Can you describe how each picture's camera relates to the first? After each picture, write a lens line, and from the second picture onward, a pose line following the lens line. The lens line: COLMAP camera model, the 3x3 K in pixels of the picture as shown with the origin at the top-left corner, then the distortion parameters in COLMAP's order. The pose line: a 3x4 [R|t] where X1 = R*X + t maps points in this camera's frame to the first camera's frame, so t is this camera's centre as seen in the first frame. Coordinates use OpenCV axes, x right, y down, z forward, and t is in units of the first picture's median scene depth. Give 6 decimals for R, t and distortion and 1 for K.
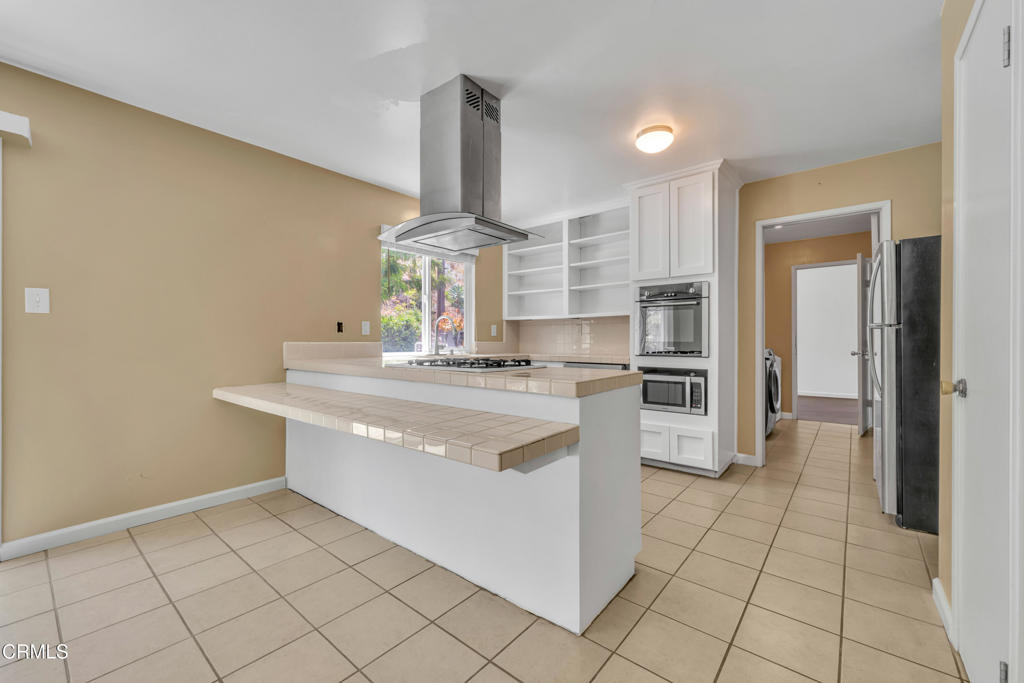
lens RADIAL K [[415.0, 0, 512.6], [0, 415.0, 338.8], [0, 0, 1]] dist [0.001087, 0.000142]
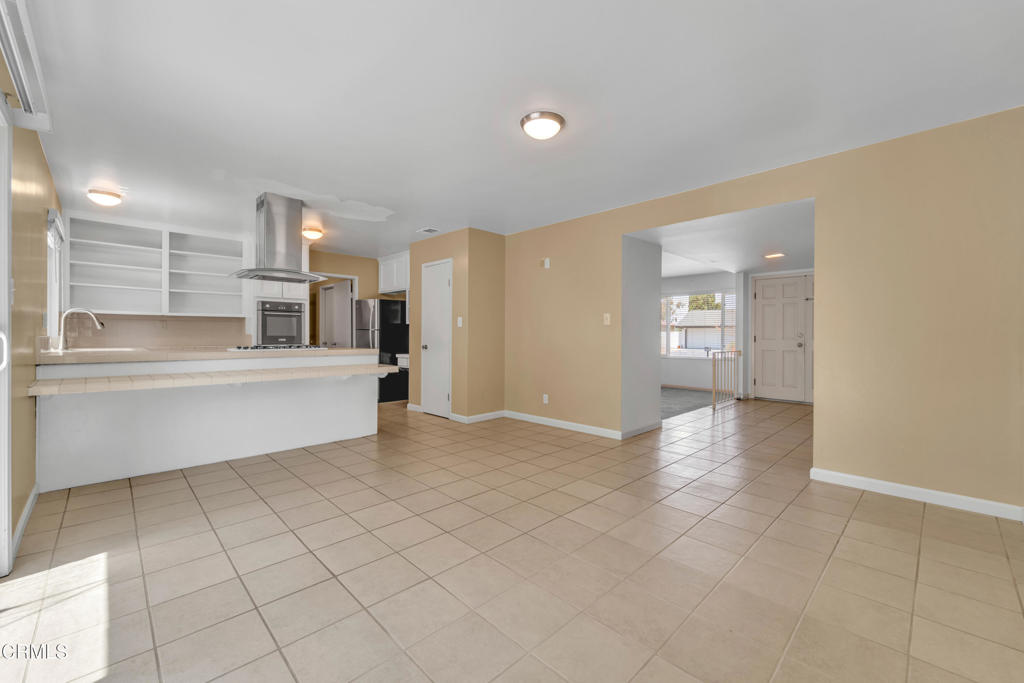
lens RADIAL K [[415.0, 0, 512.6], [0, 415.0, 338.8], [0, 0, 1]] dist [0.001087, 0.000142]
pose [[0.130526, -0.010520, 0.991389, -1.172045], [-0.007397, 0.999906, 0.011584, -0.007300], [-0.991417, -0.008845, 0.130436, -0.150281]]
